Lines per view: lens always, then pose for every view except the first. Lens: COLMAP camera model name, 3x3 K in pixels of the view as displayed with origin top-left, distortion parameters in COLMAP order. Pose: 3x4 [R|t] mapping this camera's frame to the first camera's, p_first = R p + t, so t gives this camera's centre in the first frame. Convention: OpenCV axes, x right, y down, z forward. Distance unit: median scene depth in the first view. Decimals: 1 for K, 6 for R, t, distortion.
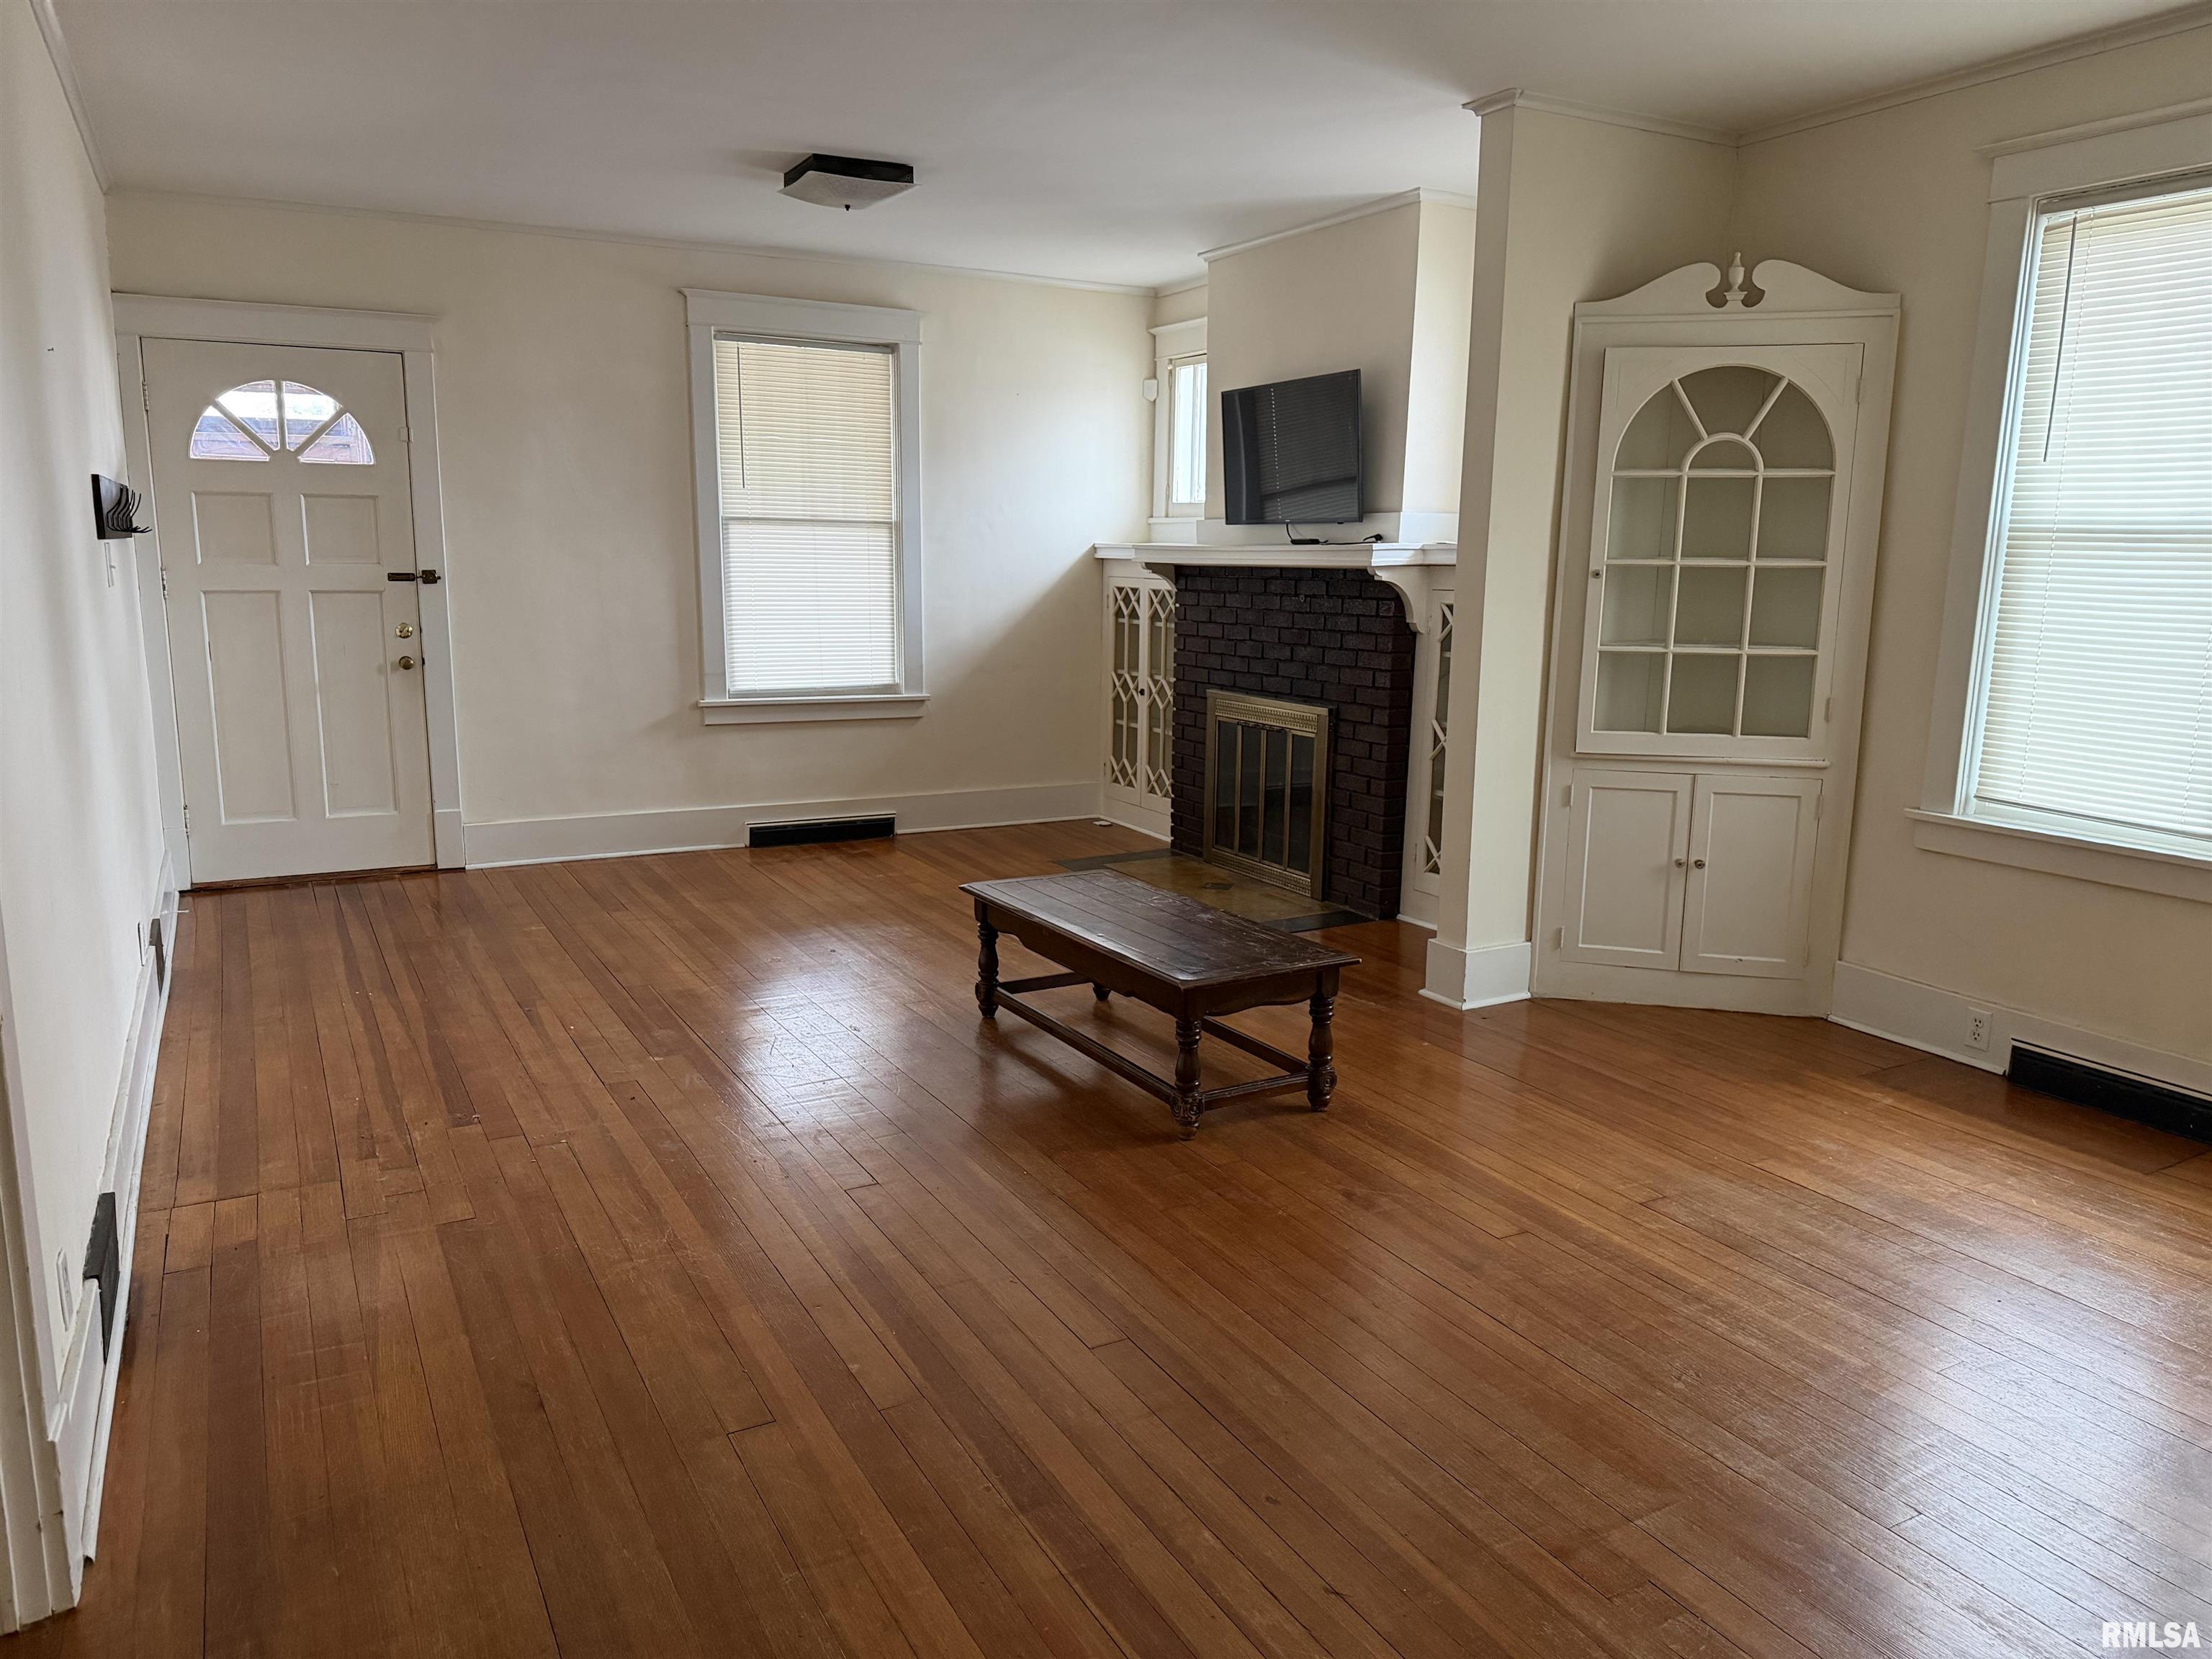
lens RADIAL K [[1551.6, 0, 1107.9], [0, 1551.6, 845.9], [0, 0, 1]] dist [0.057224, -0.071812]
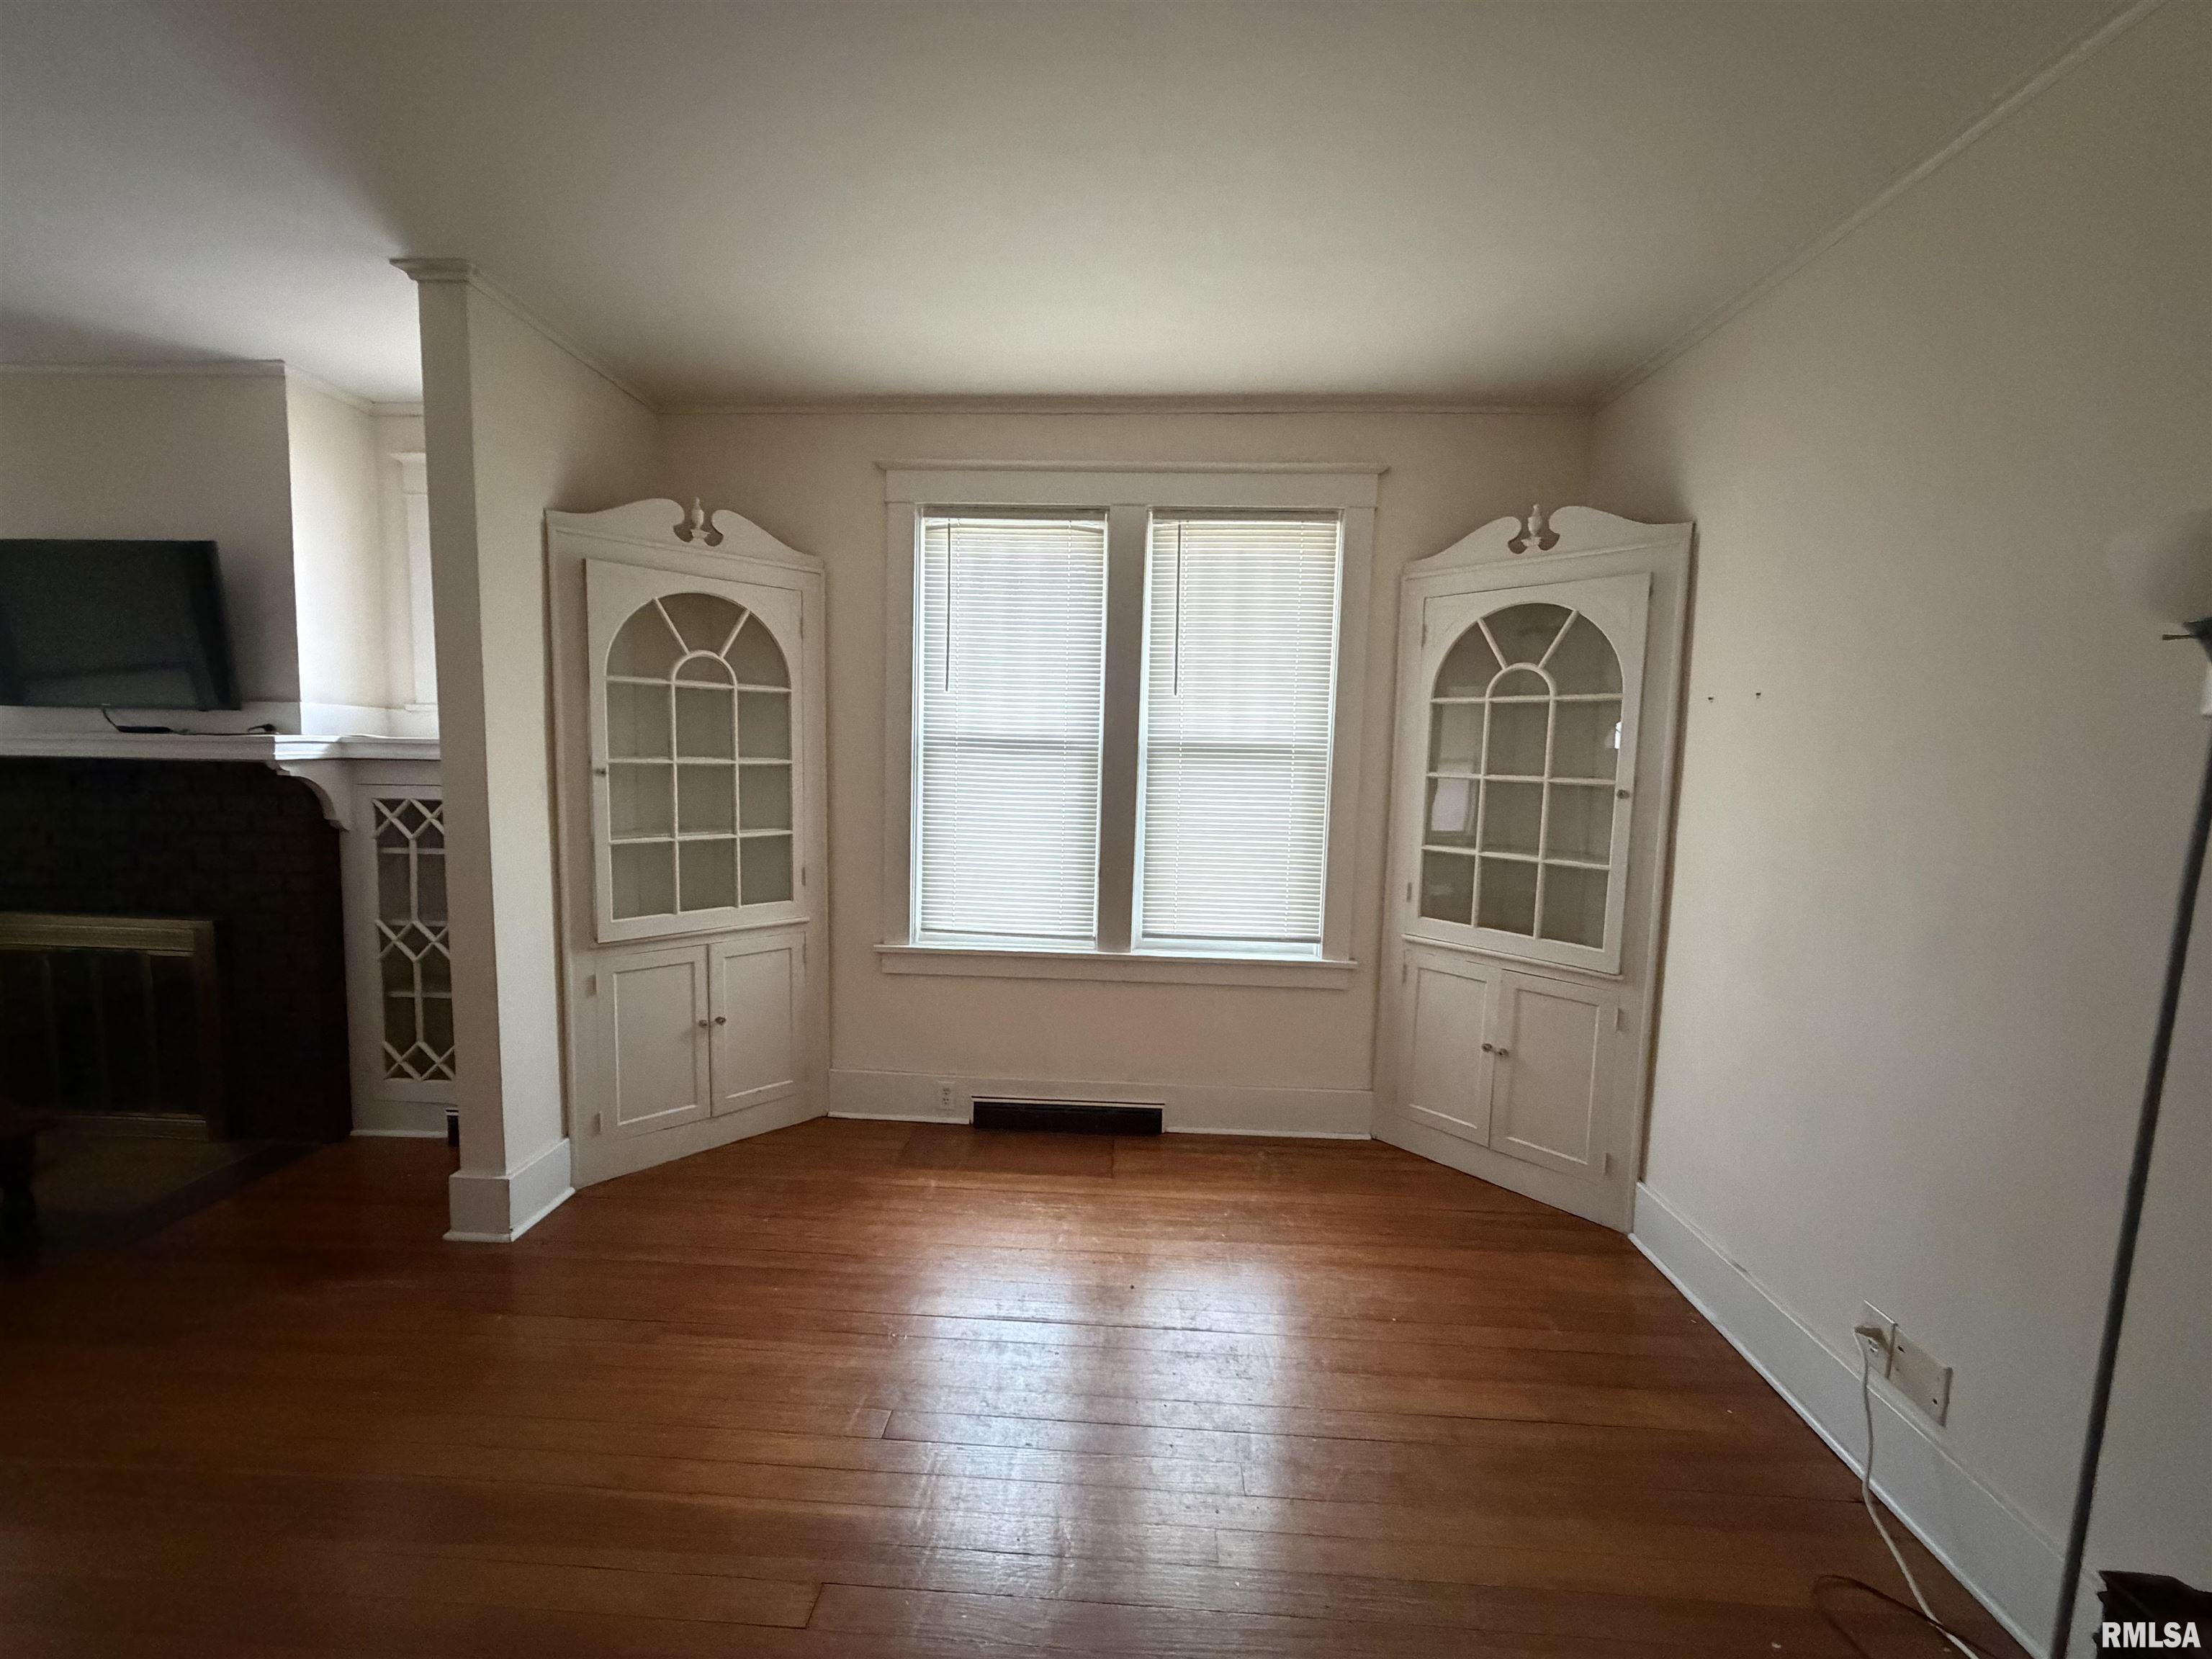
lens RADIAL K [[889.7, 0, 1107.0], [0, 889.7, 831.5], [0, 0, 1]] dist [0.001584, -0.000191]
pose [[0.528258, -0.076235, 0.845655, -0.013123], [0.144424, 0.989515, -0.001014, -0.085424], [-0.836711, 0.122668, 0.533729, 0.406432]]
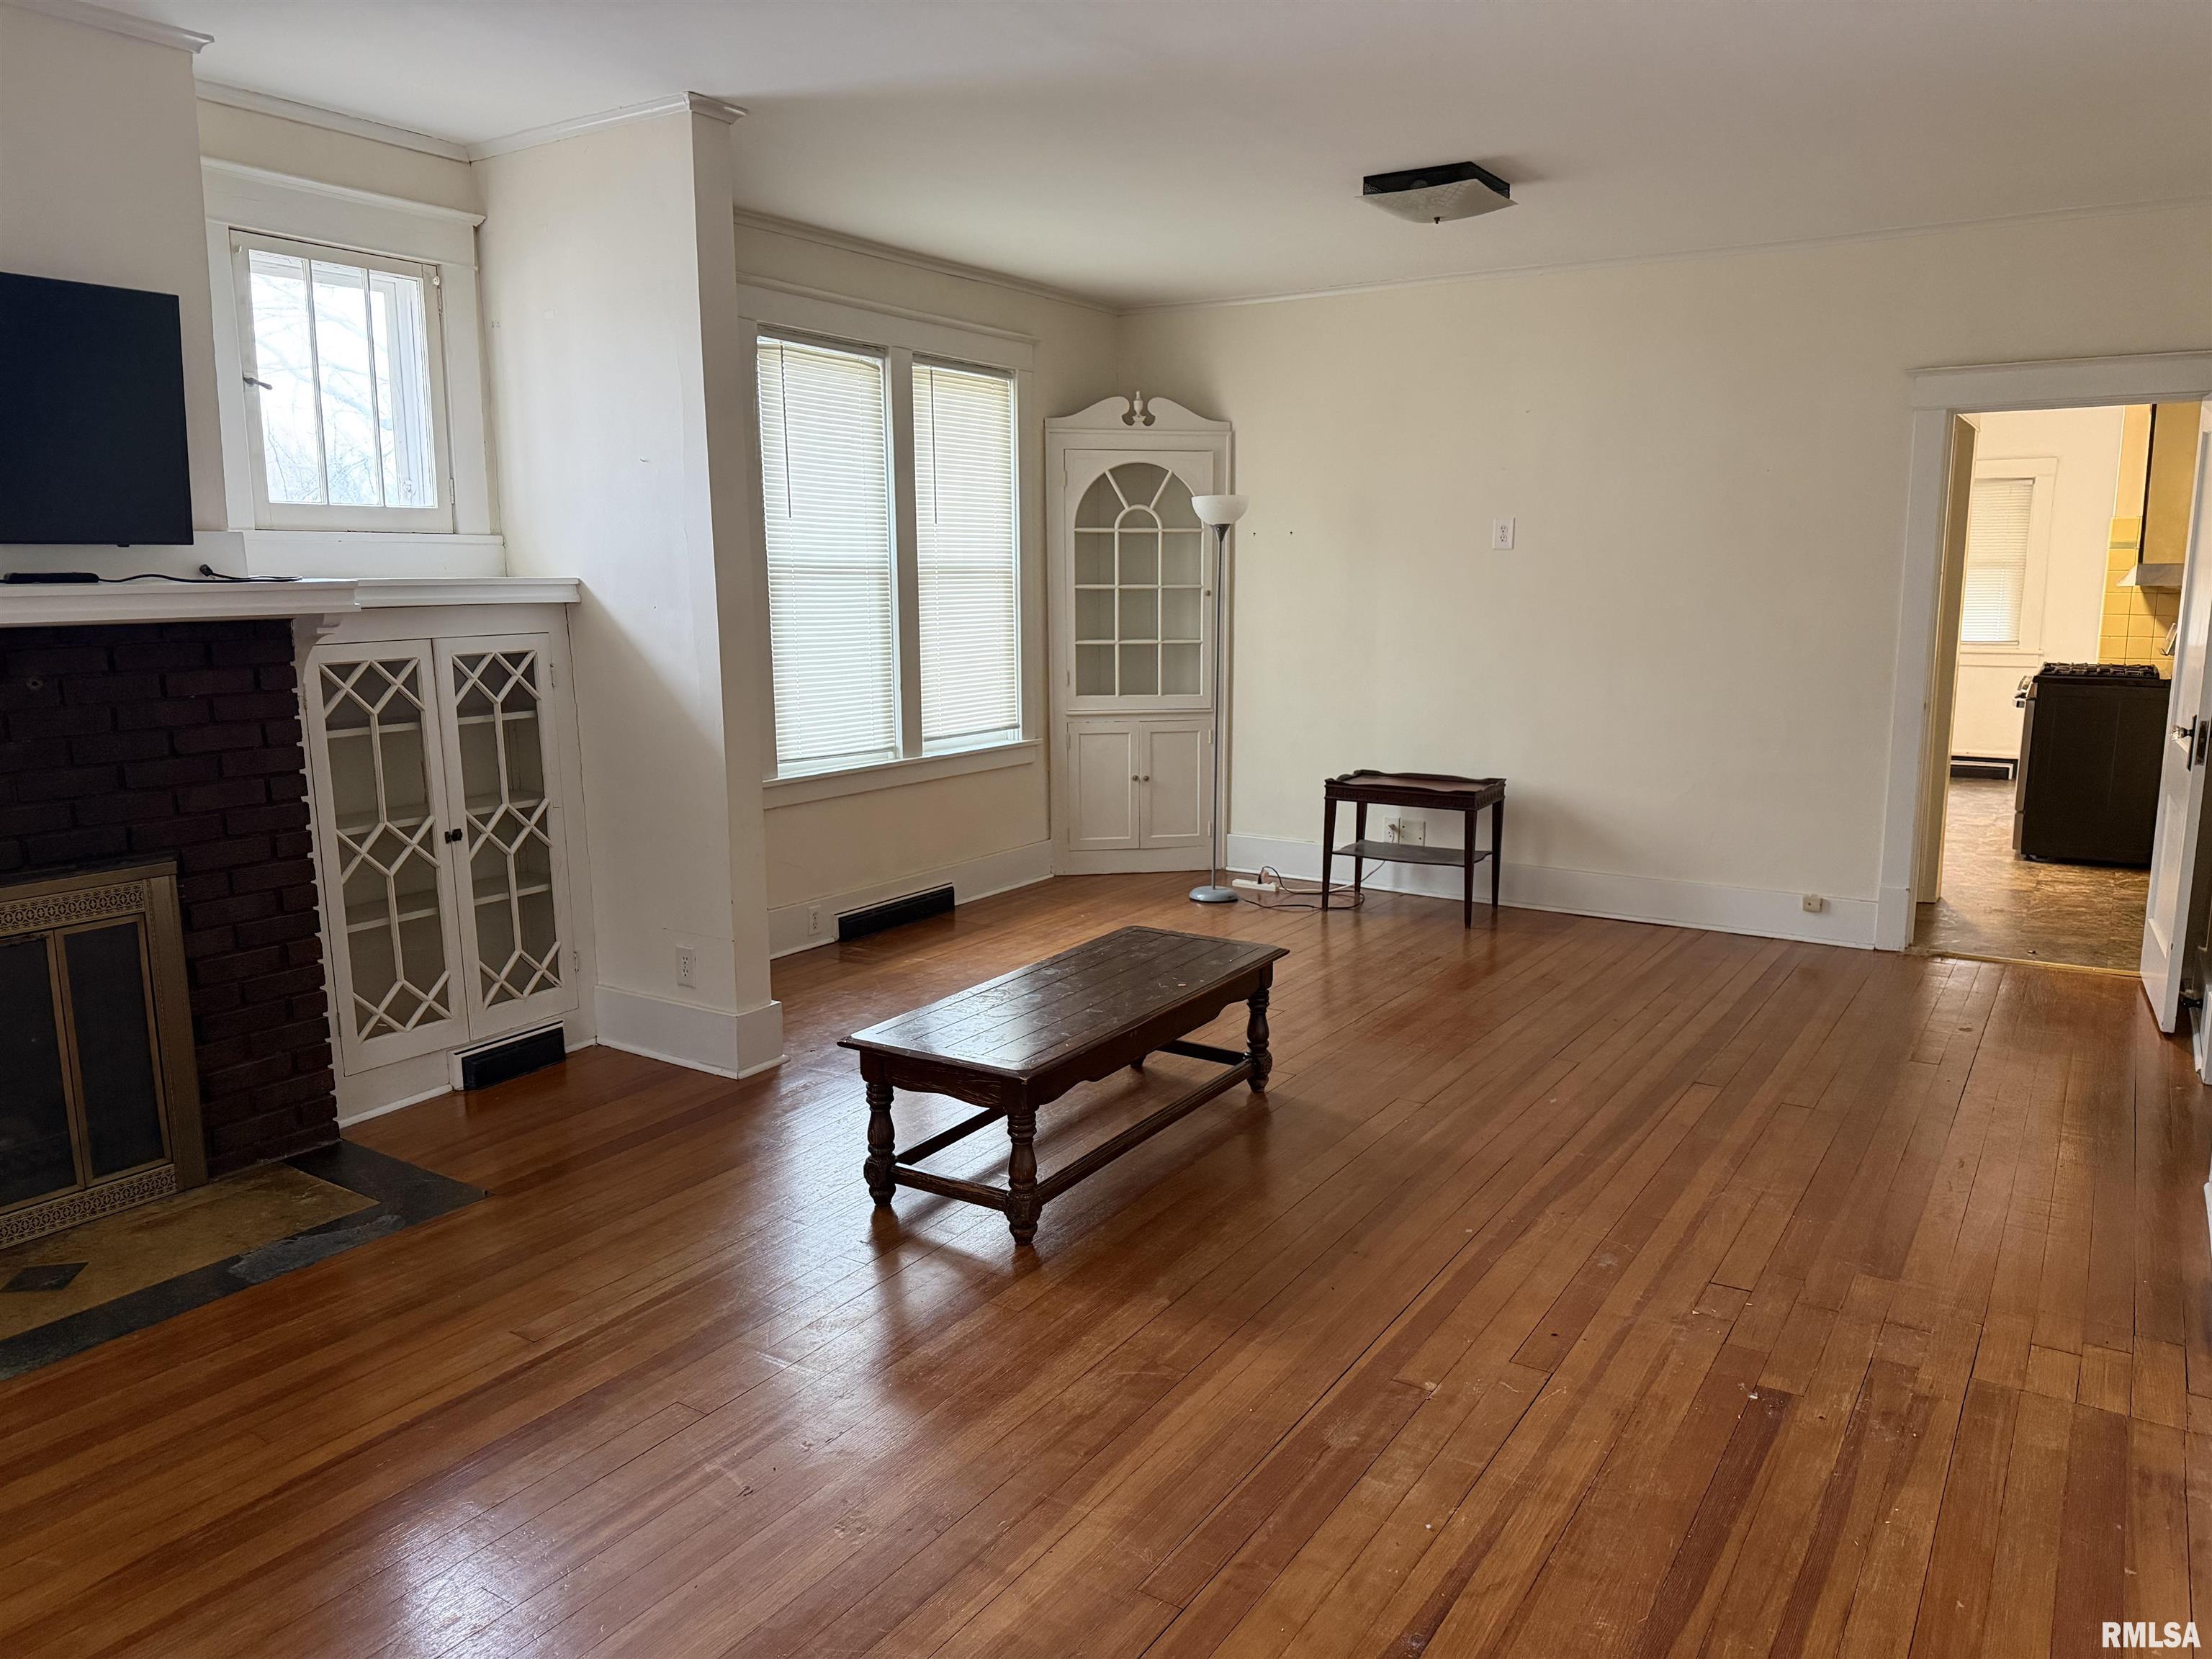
lens RADIAL K [[1551.6, 0, 1120.1], [0, 1551.6, 838.2], [0, 0, 1]] dist [0.057224, -0.071812]
pose [[-0.478293, -0.155273, 0.864364, -0.702941], [0.166917, 0.950230, 0.263061, -0.252628], [-0.862192, 0.270097, -0.428571, 1.239916]]
